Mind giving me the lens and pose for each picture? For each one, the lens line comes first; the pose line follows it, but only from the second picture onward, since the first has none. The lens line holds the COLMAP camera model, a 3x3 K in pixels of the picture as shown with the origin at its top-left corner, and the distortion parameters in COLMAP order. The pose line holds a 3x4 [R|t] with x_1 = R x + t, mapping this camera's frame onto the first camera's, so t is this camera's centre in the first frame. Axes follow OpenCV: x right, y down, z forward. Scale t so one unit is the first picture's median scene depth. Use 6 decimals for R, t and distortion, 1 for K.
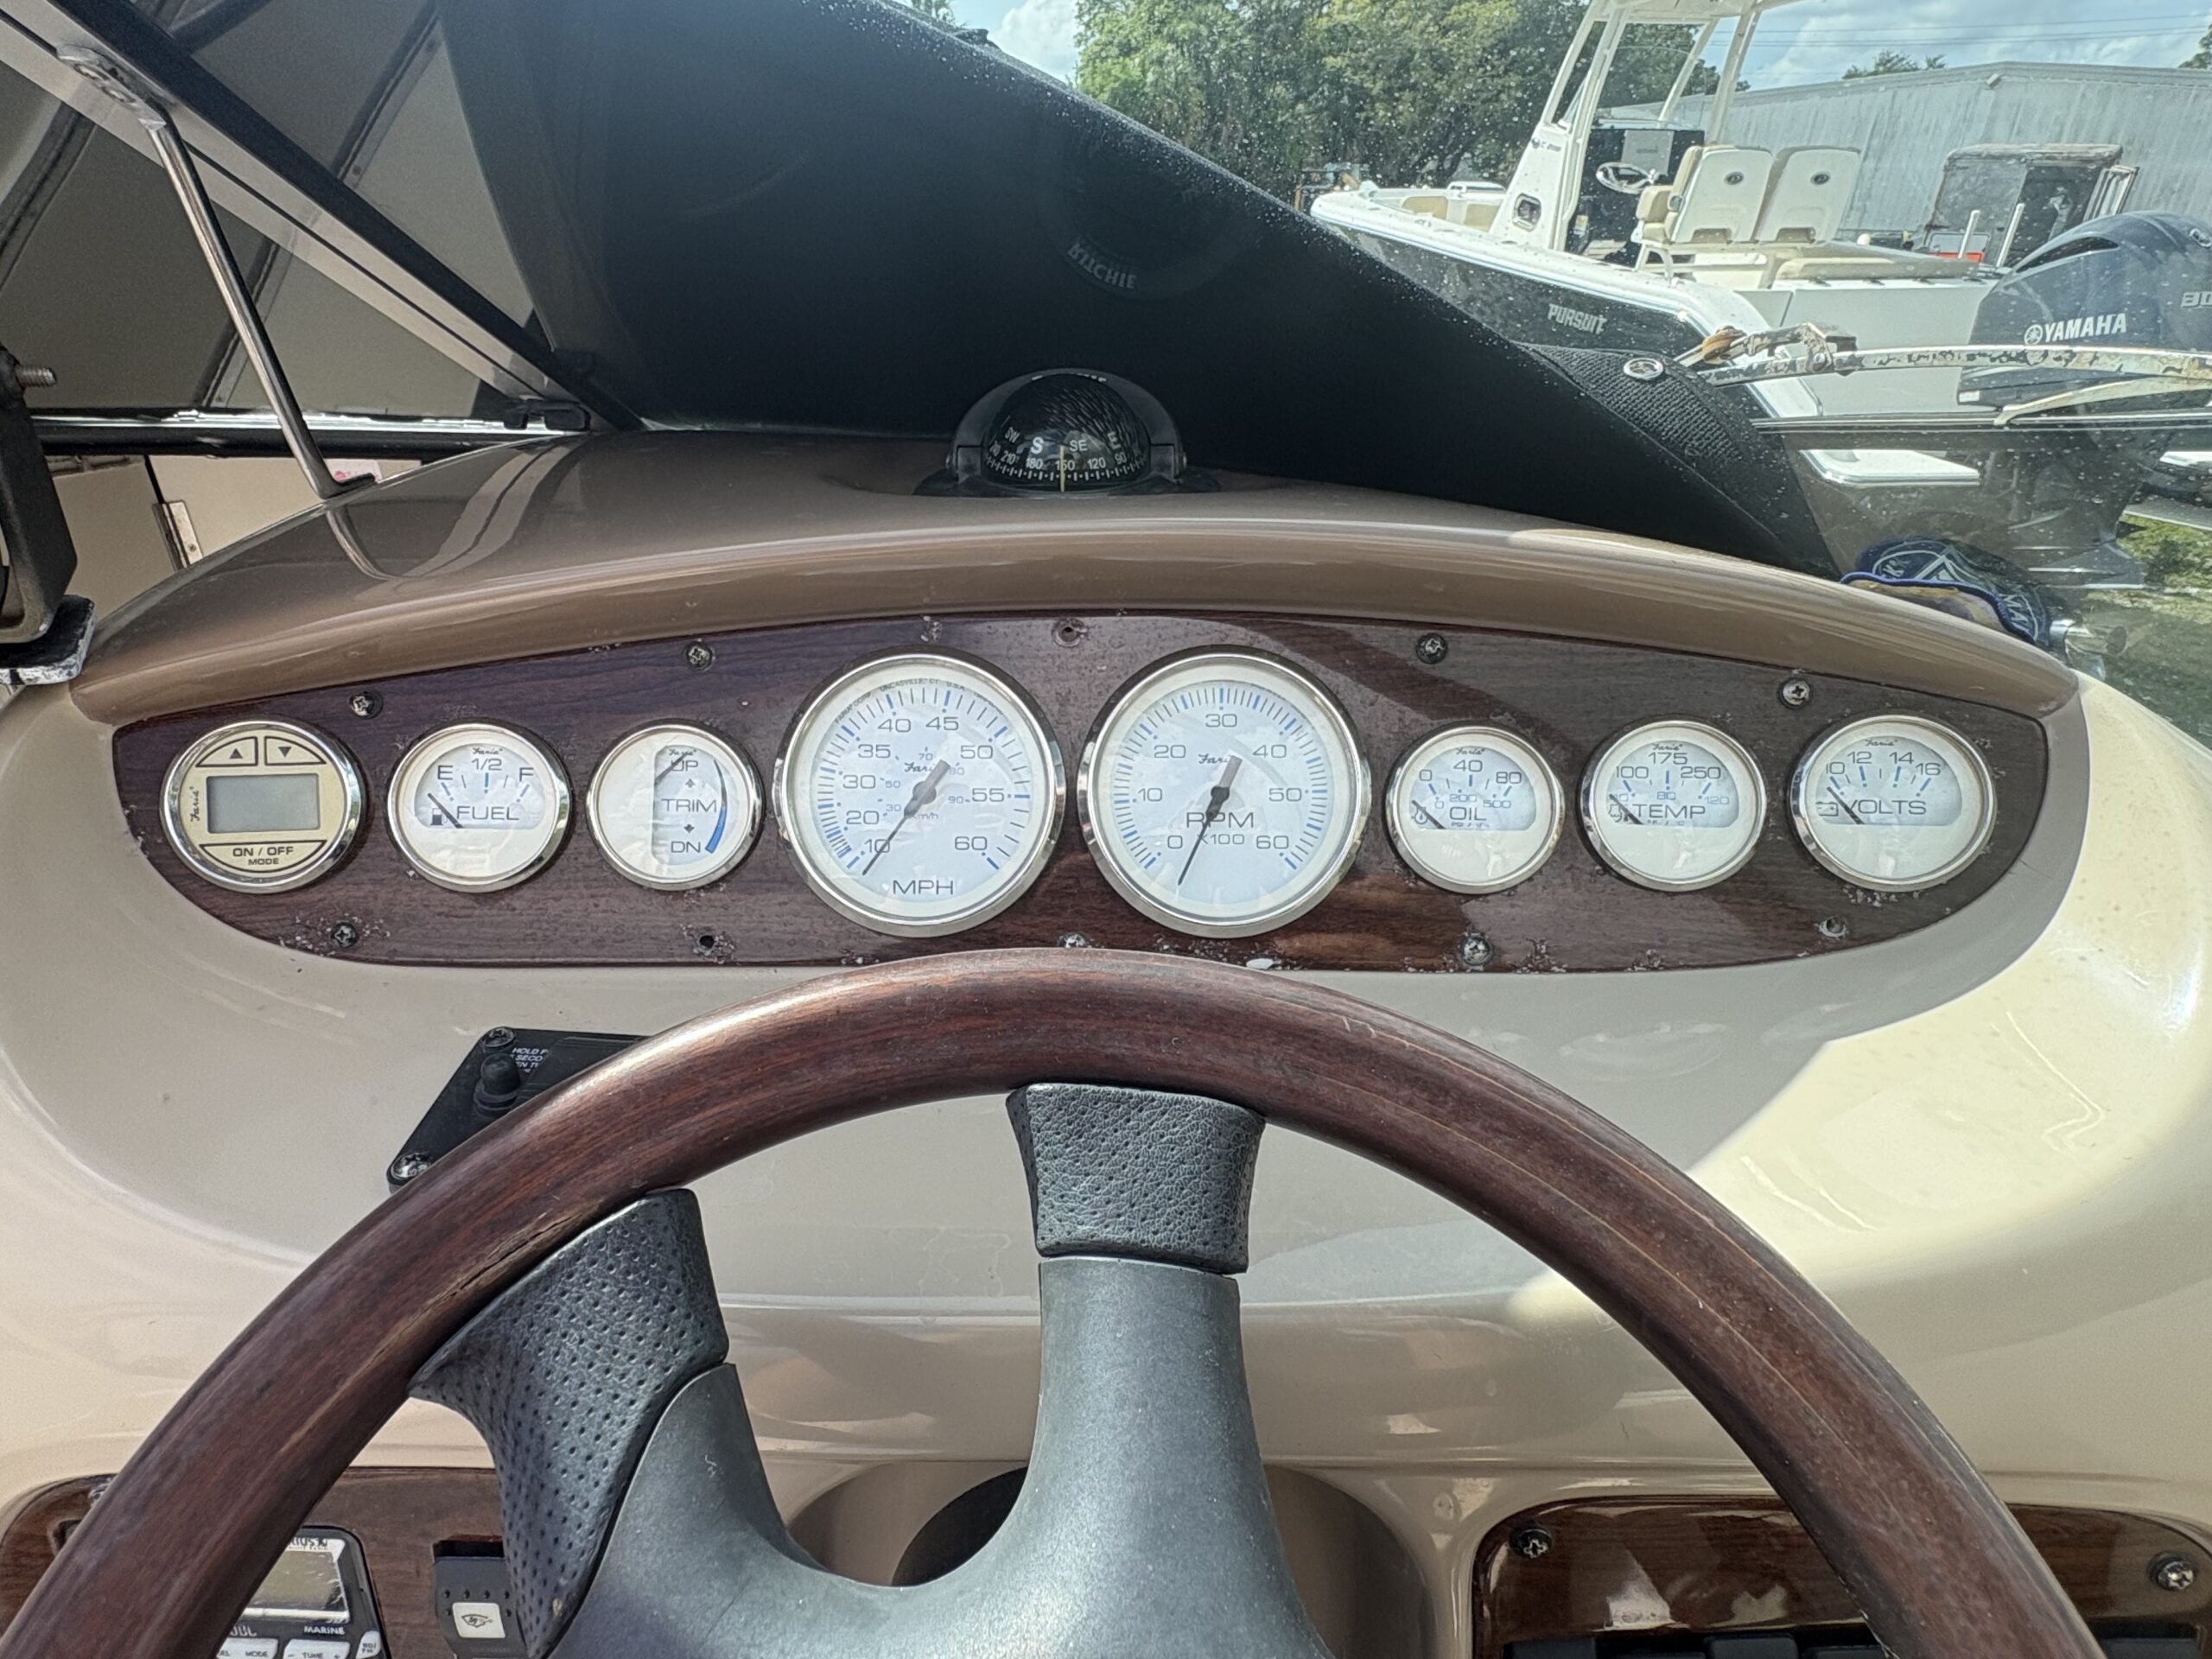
lens RADIAL K [[1215.0, 0, 1062.7], [0, 1215.0, 834.1], [0, 0, 1]] dist [-0.005693, 0.001003]
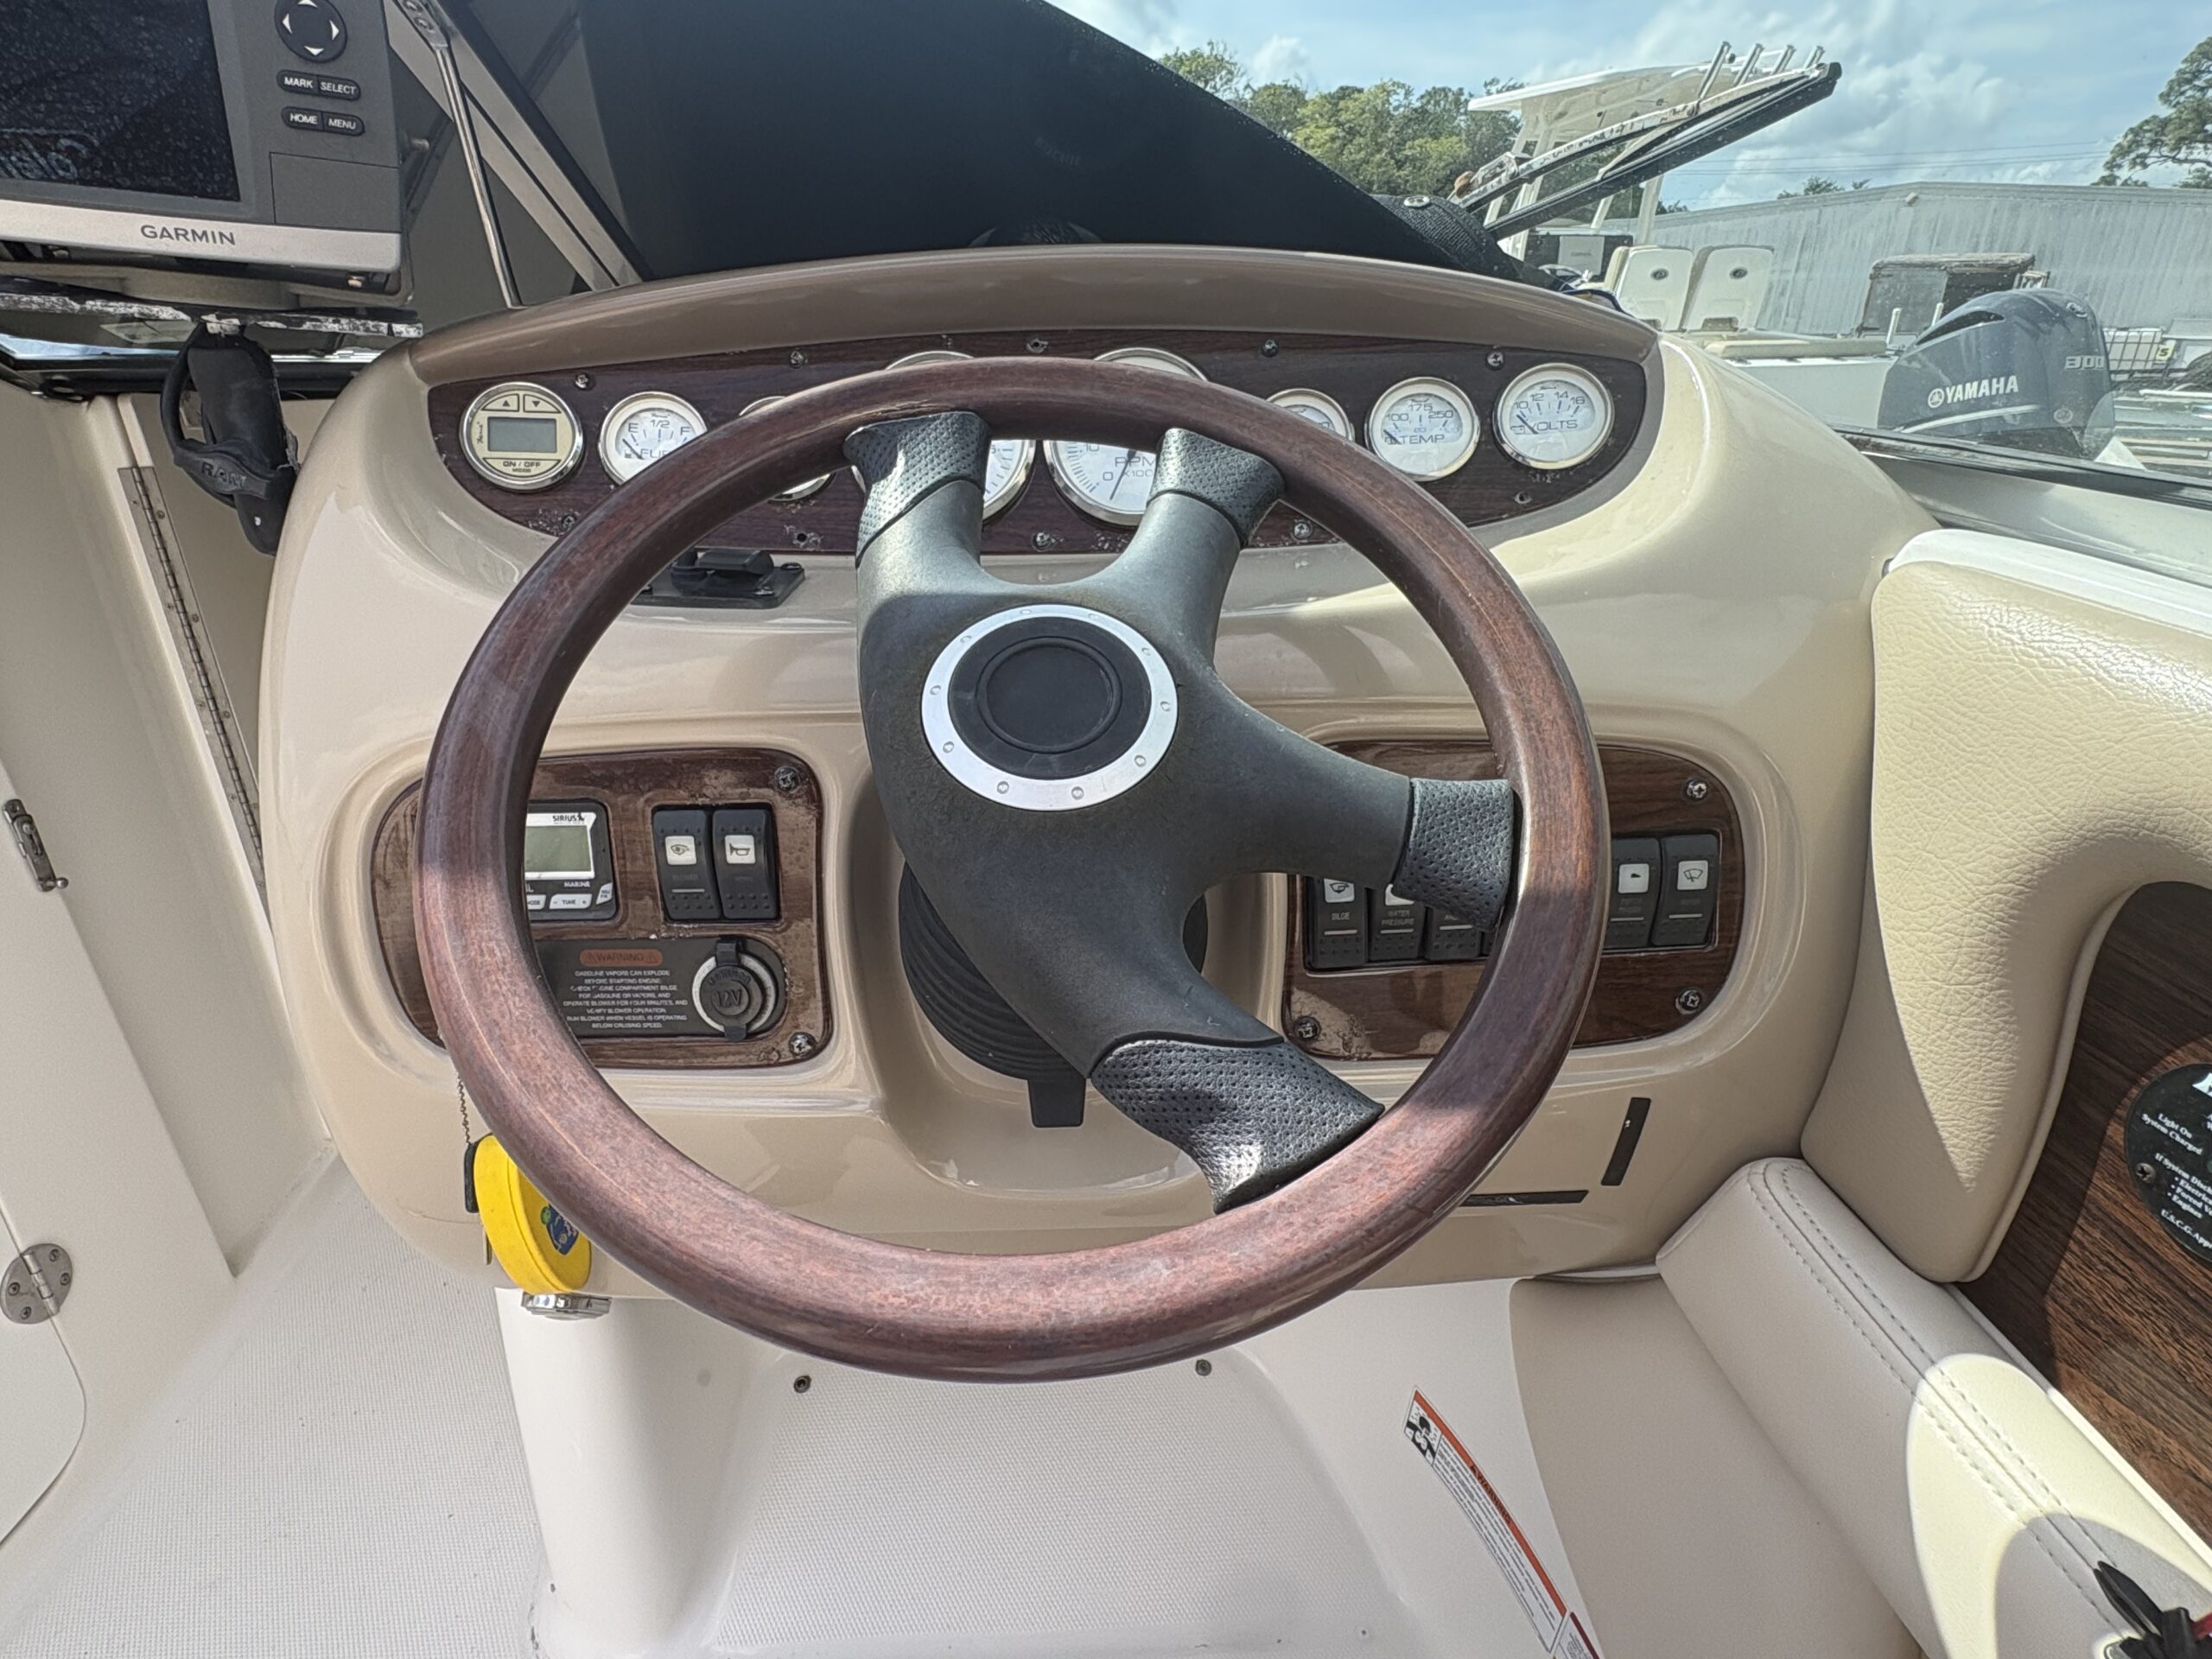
lens RADIAL K [[1205.4, 0, 1070.2], [0, 1205.4, 824.7], [0, 0, 1]] dist [0.001529, 0.000210]
pose [[0.999752, -0.017794, 0.013404, 0.017789], [0.018902, 0.995973, -0.087641, 0.592697], [-0.011791, 0.087872, 0.996062, -0.489177]]
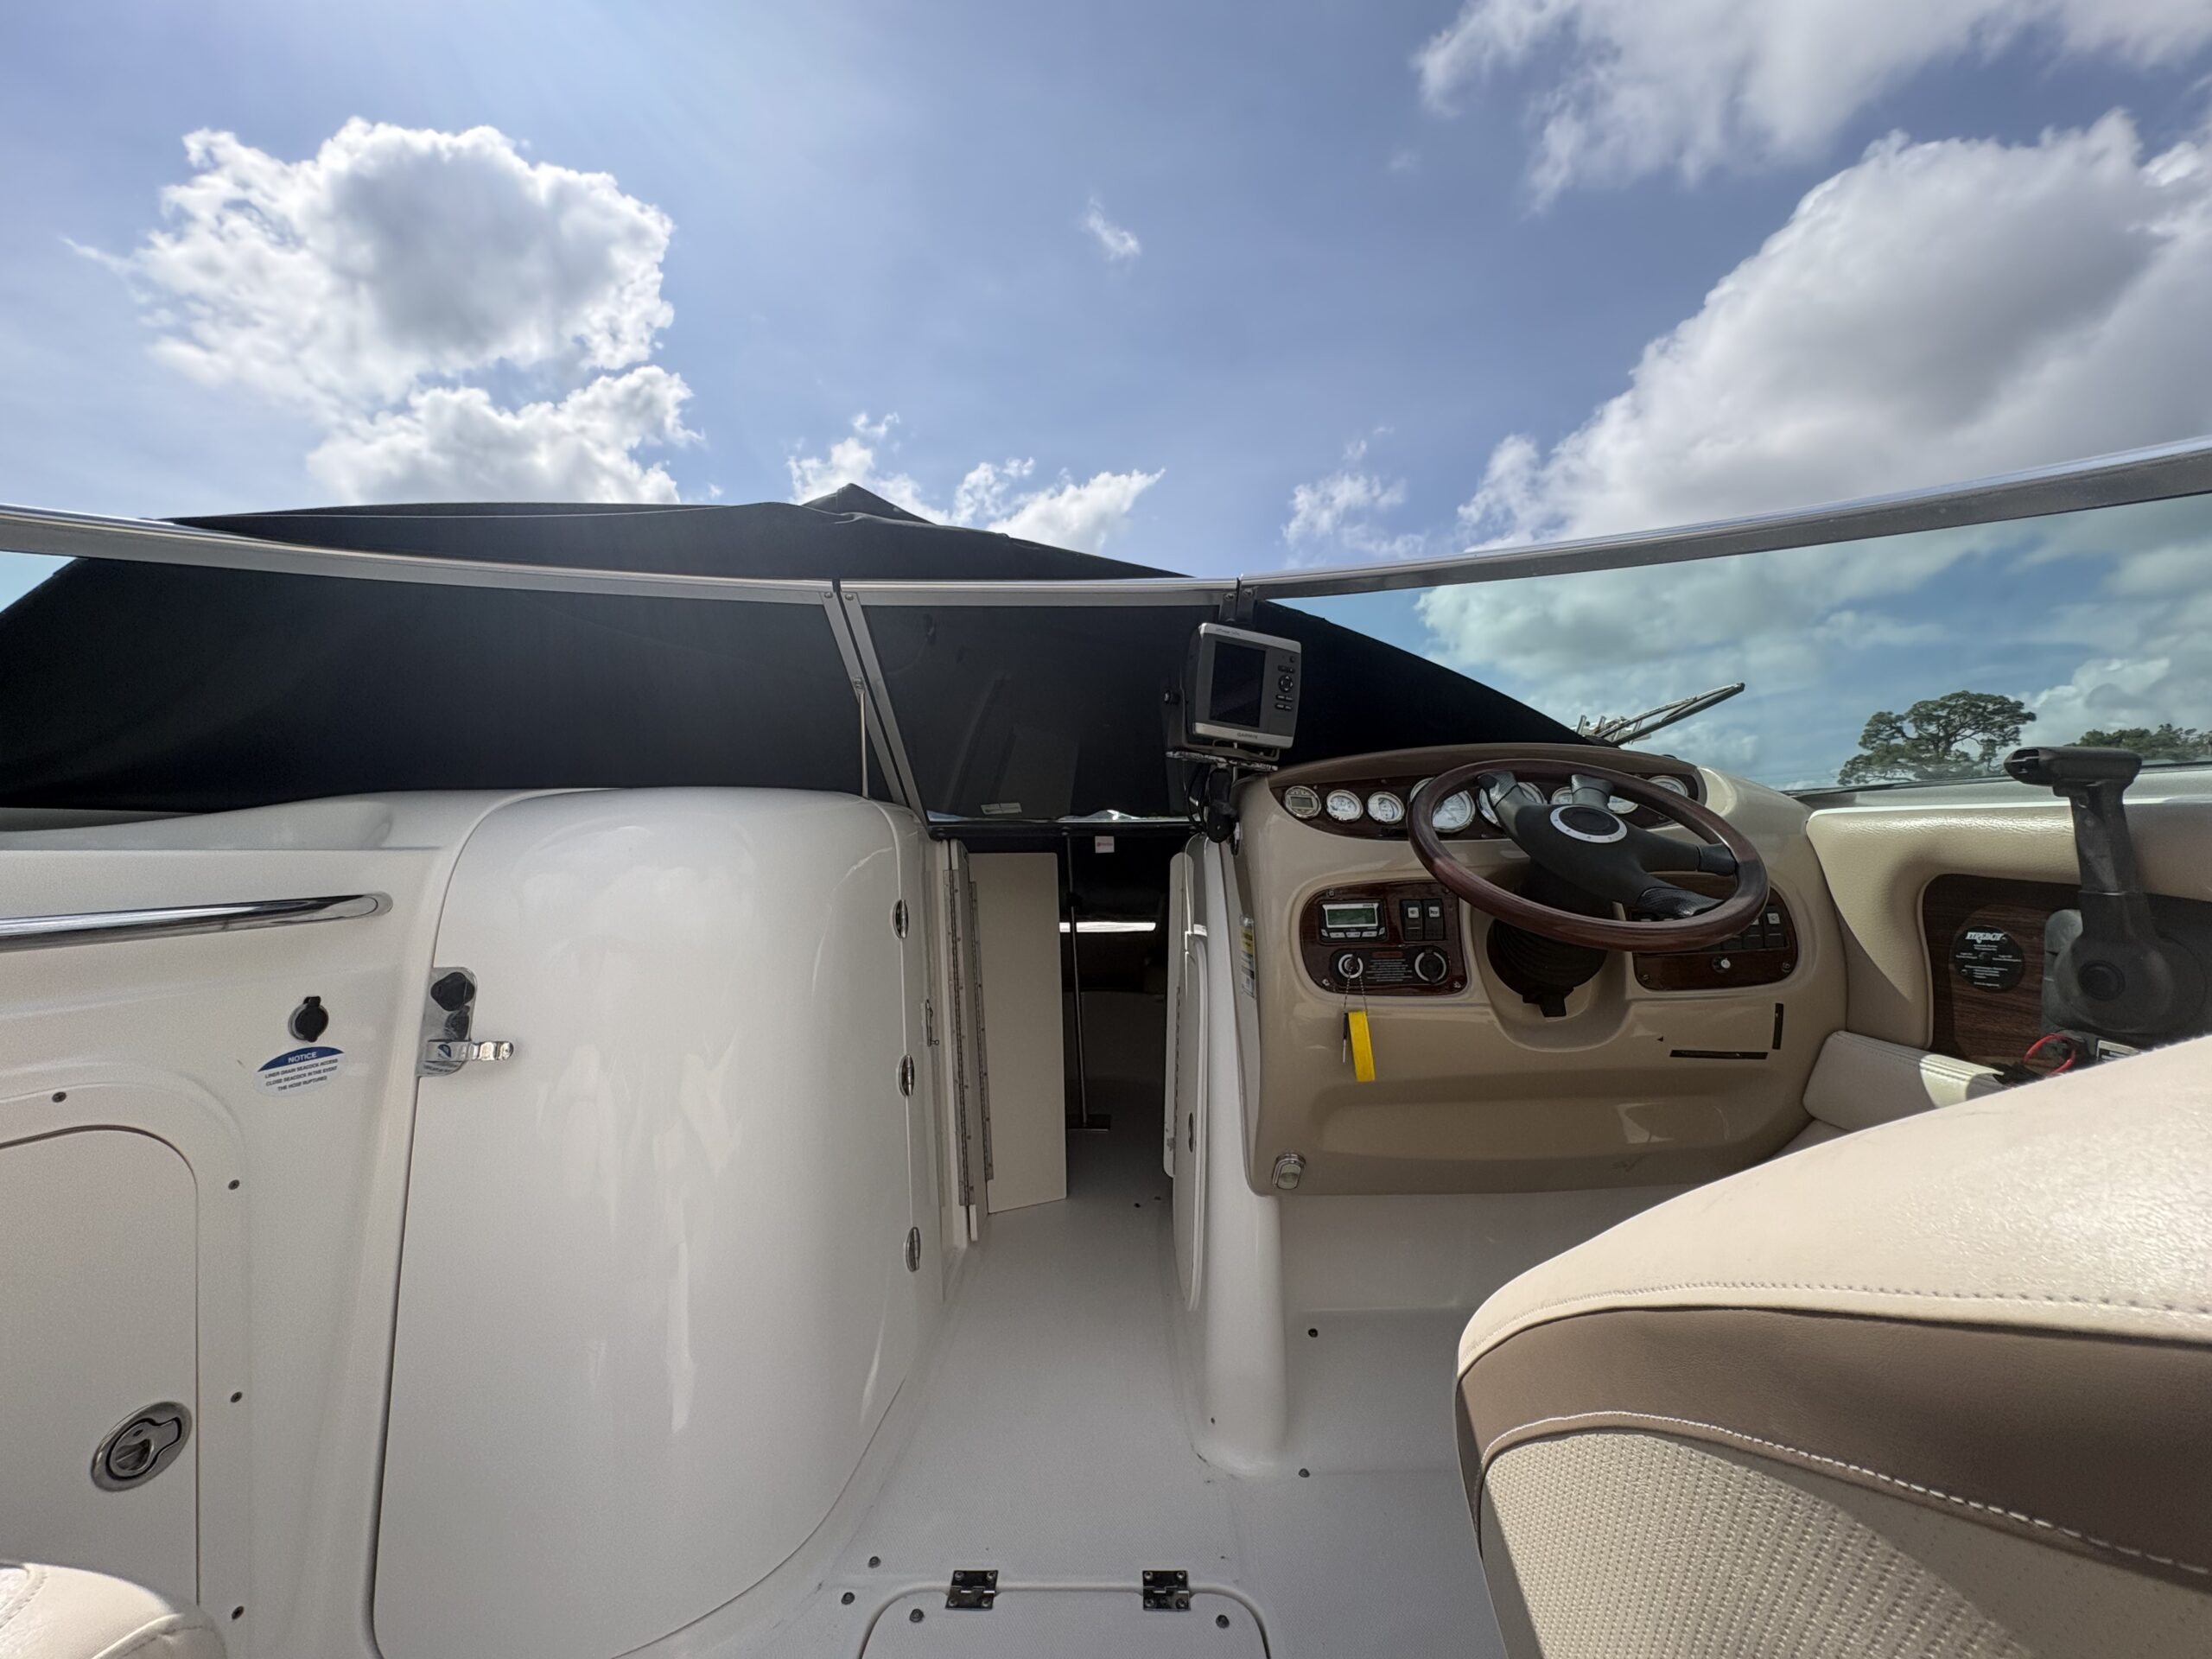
lens RADIAL K [[882.4, 0, 1106.0], [0, 882.4, 829.5], [0, 0, 1]] dist [0.001655, 0.000071]
pose [[0.999380, -0.020954, -0.028297, -1.231949], [0.003015, 0.851625, -0.524143, 1.699745], [0.035081, 0.523732, 0.851160, -1.696410]]
